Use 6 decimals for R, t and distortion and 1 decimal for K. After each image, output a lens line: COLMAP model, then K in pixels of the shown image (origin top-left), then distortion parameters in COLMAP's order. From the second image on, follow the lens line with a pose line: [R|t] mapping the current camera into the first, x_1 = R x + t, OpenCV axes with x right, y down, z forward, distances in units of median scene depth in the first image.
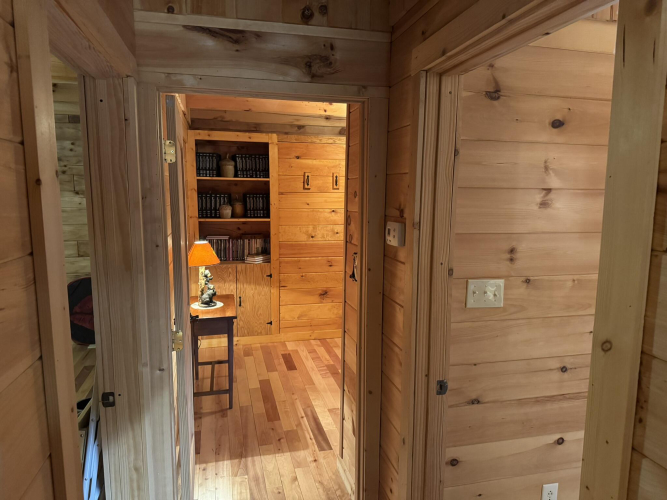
lens RADIAL K [[463.0, 0, 335.9], [0, 463.0, 246.2], [0, 0, 1]] dist [0.096014, -0.166004]
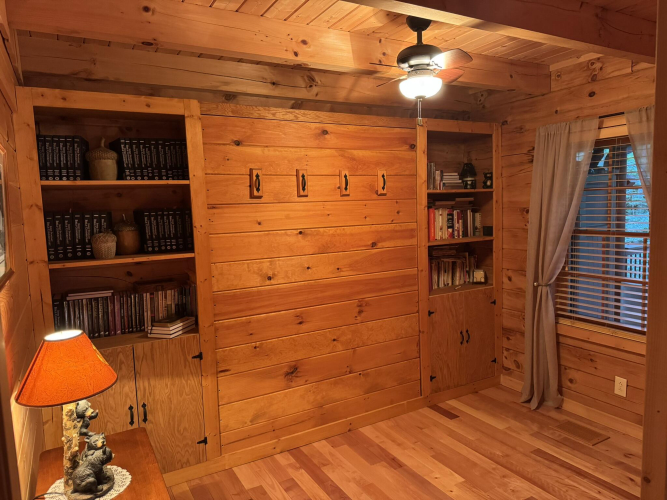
lens RADIAL K [[463.0, 0, 335.9], [0, 463.0, 246.2], [0, 0, 1]] dist [0.096014, -0.166004]
pose [[0.962155, -0.064568, 0.264742, -0.124524], [0.074867, 0.996772, -0.028985, -0.038152], [-0.262016, 0.047709, 0.963884, 0.415406]]
